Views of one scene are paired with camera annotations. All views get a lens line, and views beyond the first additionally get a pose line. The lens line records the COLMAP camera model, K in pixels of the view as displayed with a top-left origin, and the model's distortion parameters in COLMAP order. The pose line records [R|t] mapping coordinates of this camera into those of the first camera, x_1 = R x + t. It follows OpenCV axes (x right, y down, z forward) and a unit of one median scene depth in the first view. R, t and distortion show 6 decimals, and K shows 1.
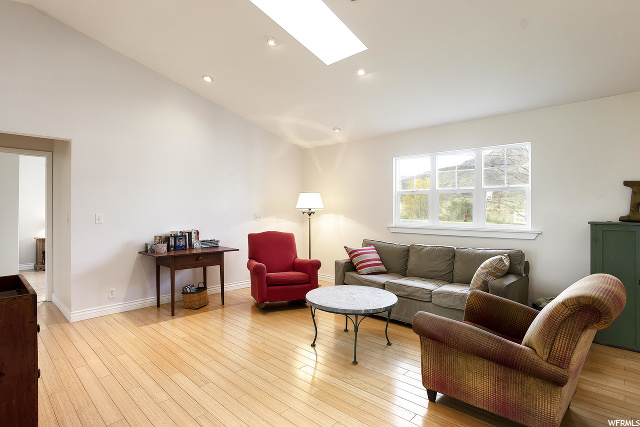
lens RADIAL K [[332.6, 0, 318.6], [0, 332.6, 211.4], [0, 0, 1]] dist [-0.029406, -0.000050]
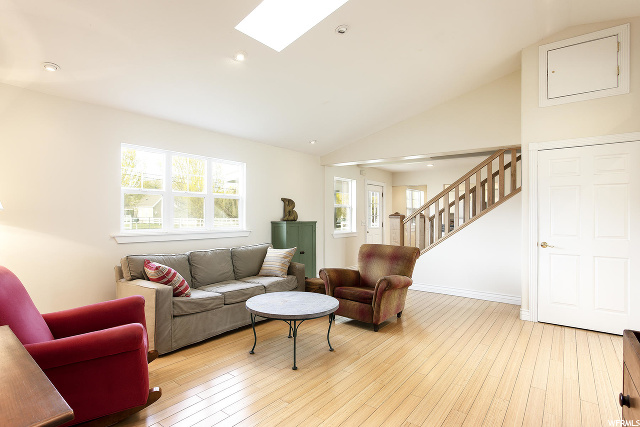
lens RADIAL K [[332.6, 0, 319.7], [0, 332.6, 214.2], [0, 0, 1]] dist [-0.029406, -0.000050]
pose [[-0.109052, 0.001500, 0.994035, -0.577893], [-0.005465, 0.999983, -0.002108, -0.002368], [-0.994021, -0.005662, -0.109042, 0.667381]]
